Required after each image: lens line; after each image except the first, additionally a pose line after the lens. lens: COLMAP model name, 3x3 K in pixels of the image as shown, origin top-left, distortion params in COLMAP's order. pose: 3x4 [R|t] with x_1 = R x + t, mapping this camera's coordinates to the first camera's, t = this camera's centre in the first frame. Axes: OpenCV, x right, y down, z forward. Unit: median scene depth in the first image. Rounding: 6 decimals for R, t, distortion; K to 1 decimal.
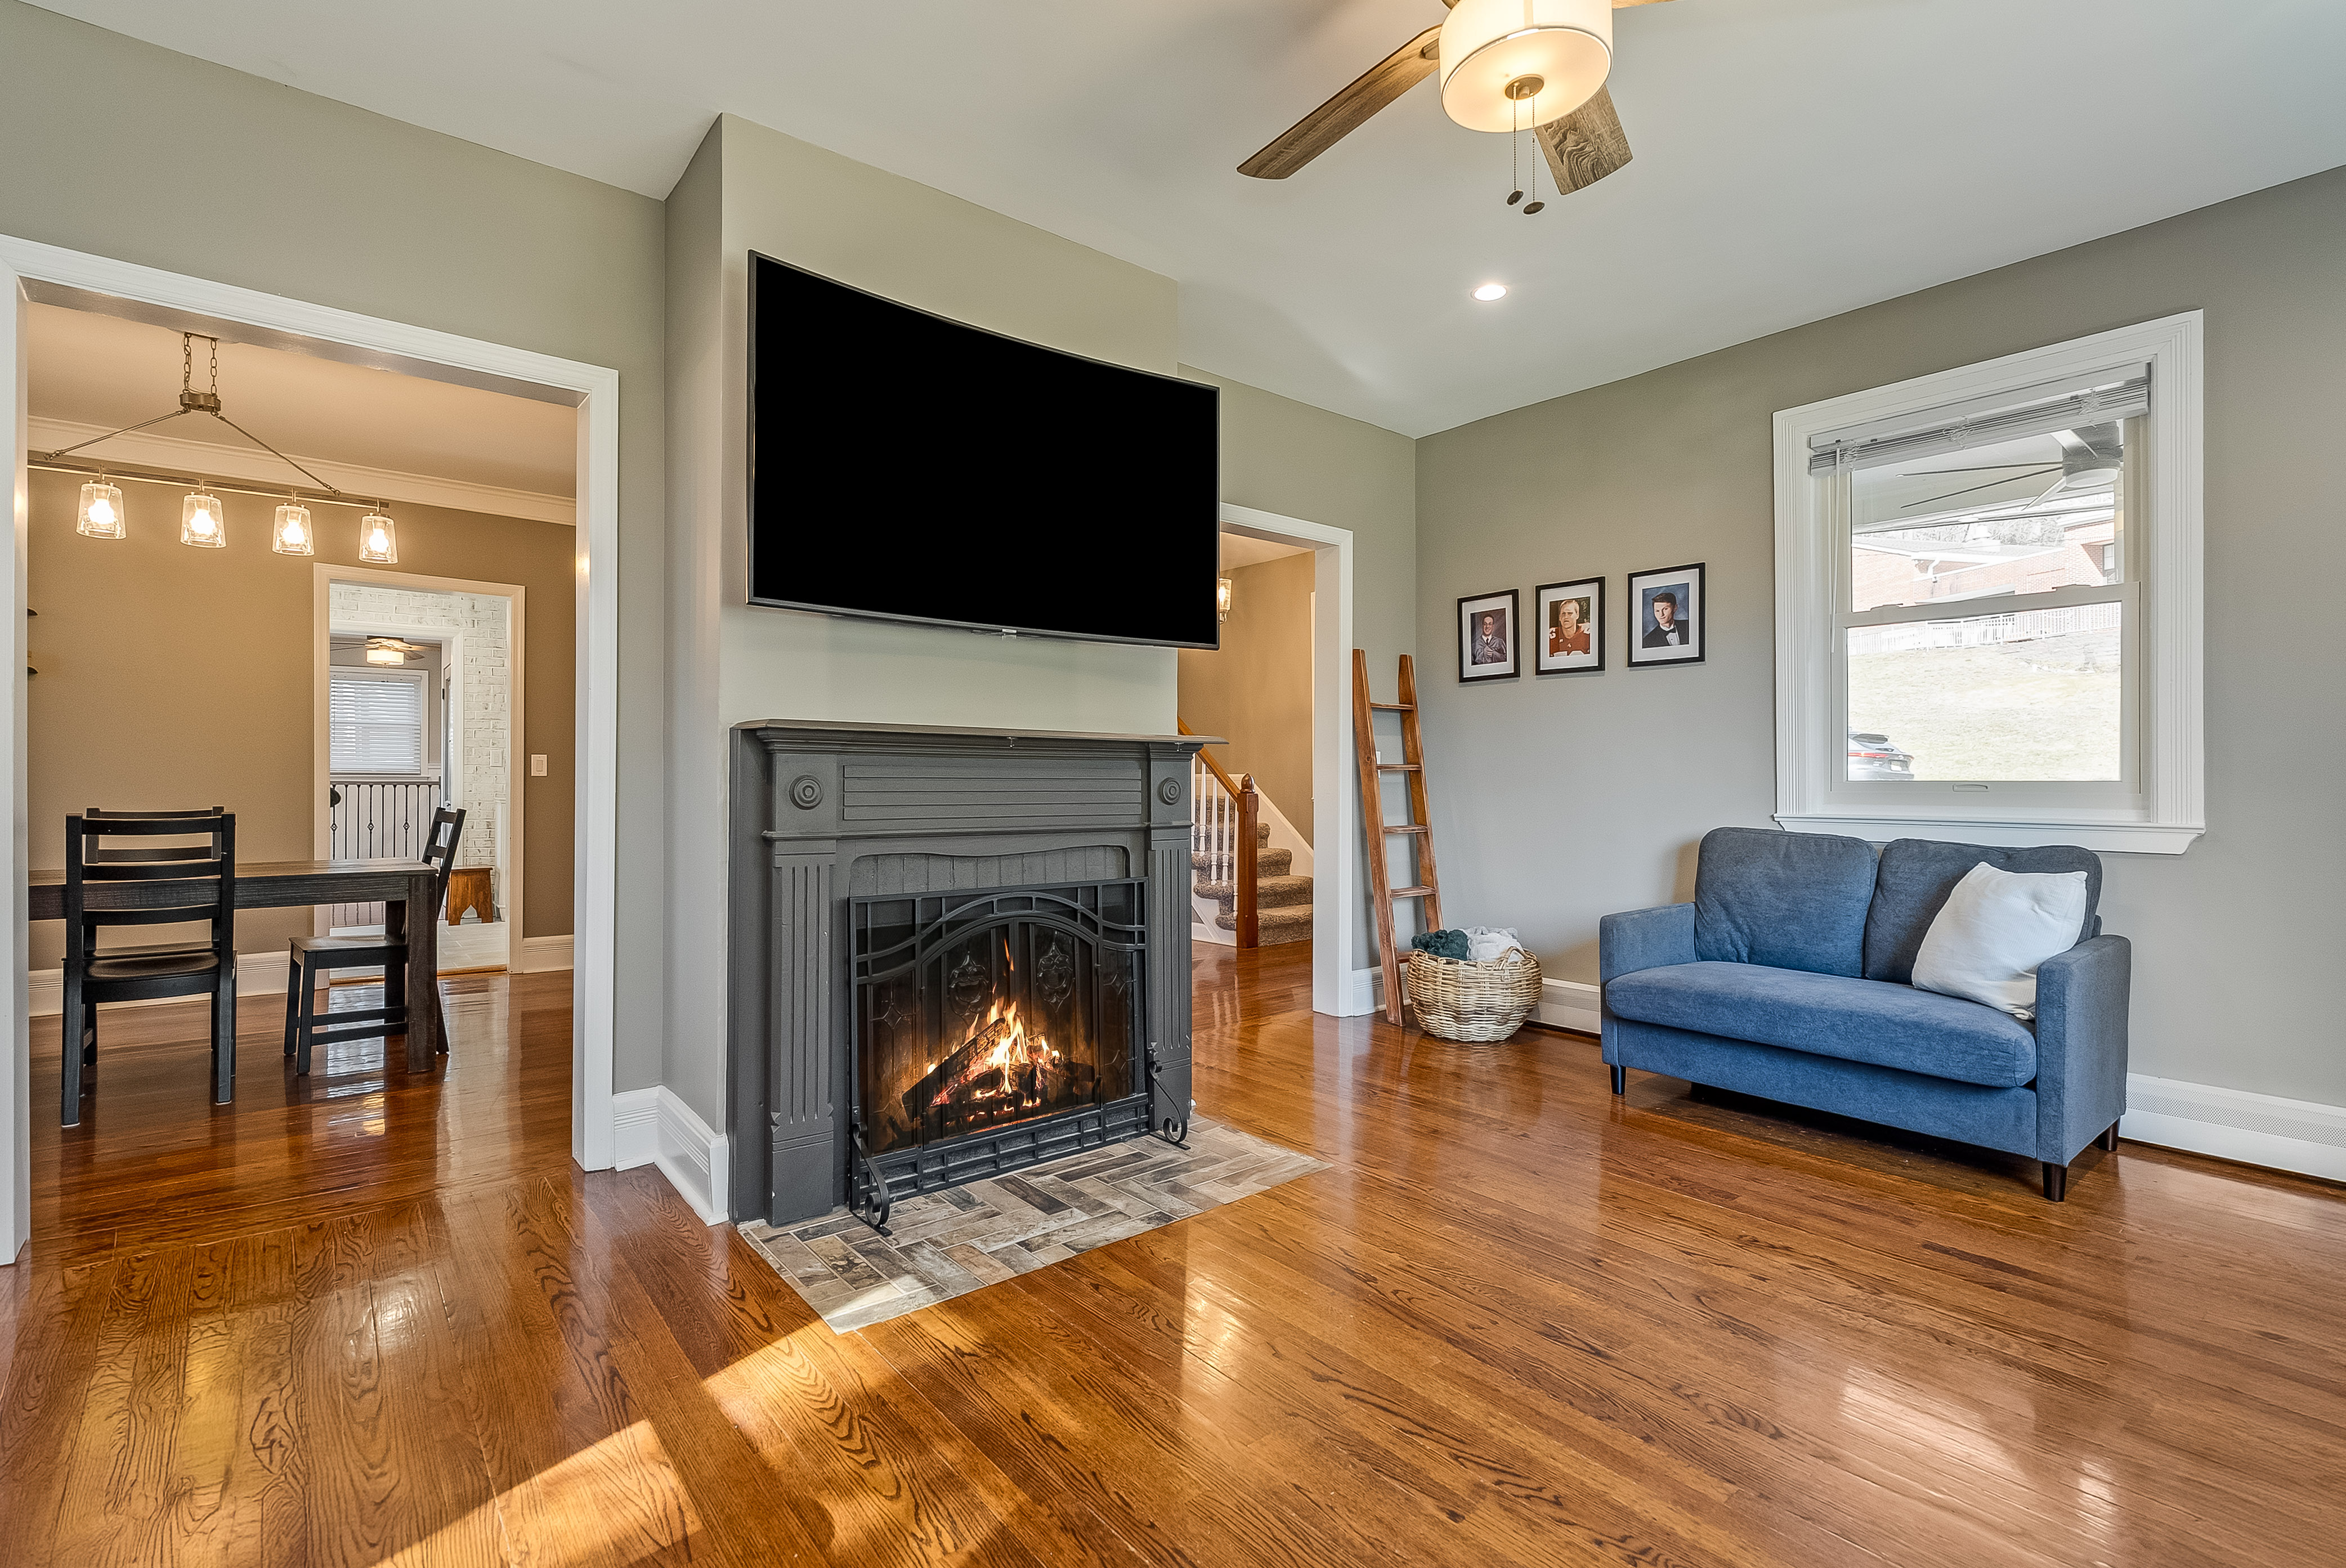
lens RADIAL K [[1072.8, 0, 1164.6], [0, 1072.8, 803.6], [0, 0, 1]] dist [-0.004028, 0.001382]
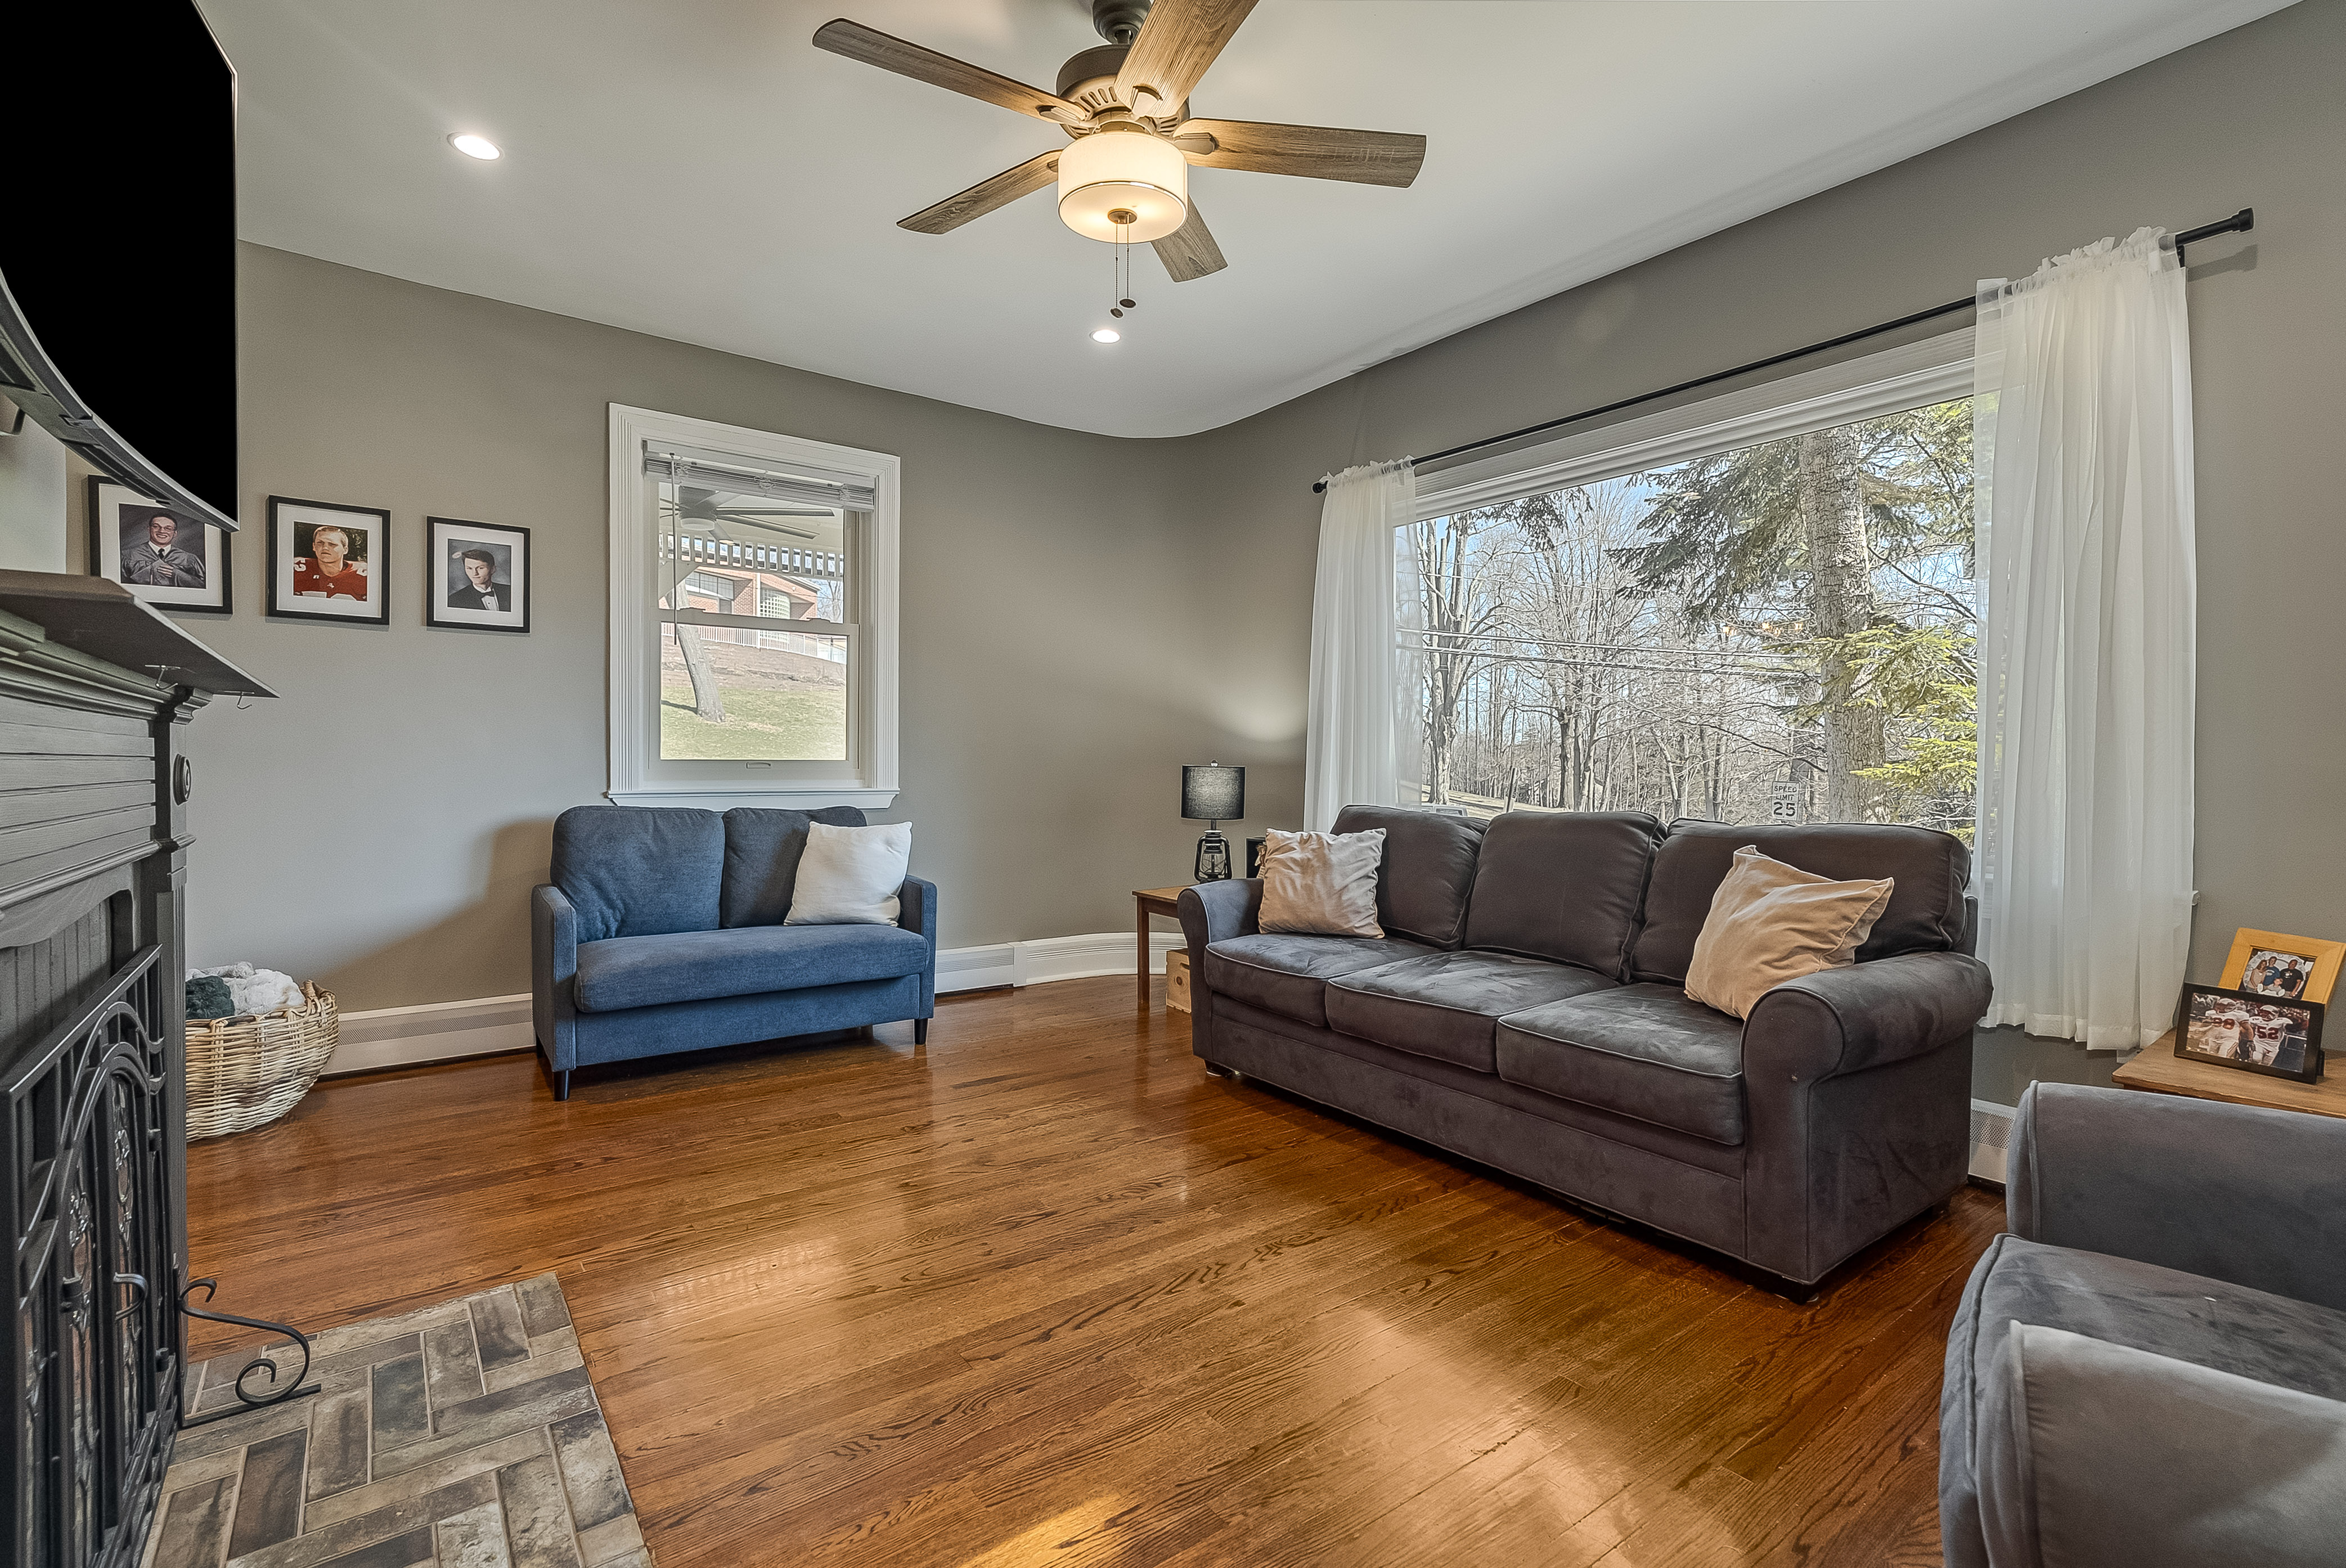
lens RADIAL K [[1072.8, 0, 1172.3], [0, 1072.8, 765.0], [0, 0, 1]] dist [-0.004028, 0.001382]
pose [[0.037964, -0.004027, 0.999271, -0.566506], [0.018121, 0.999830, 0.003340, -0.011359], [-0.999115, 0.017981, 0.038031, 0.531813]]
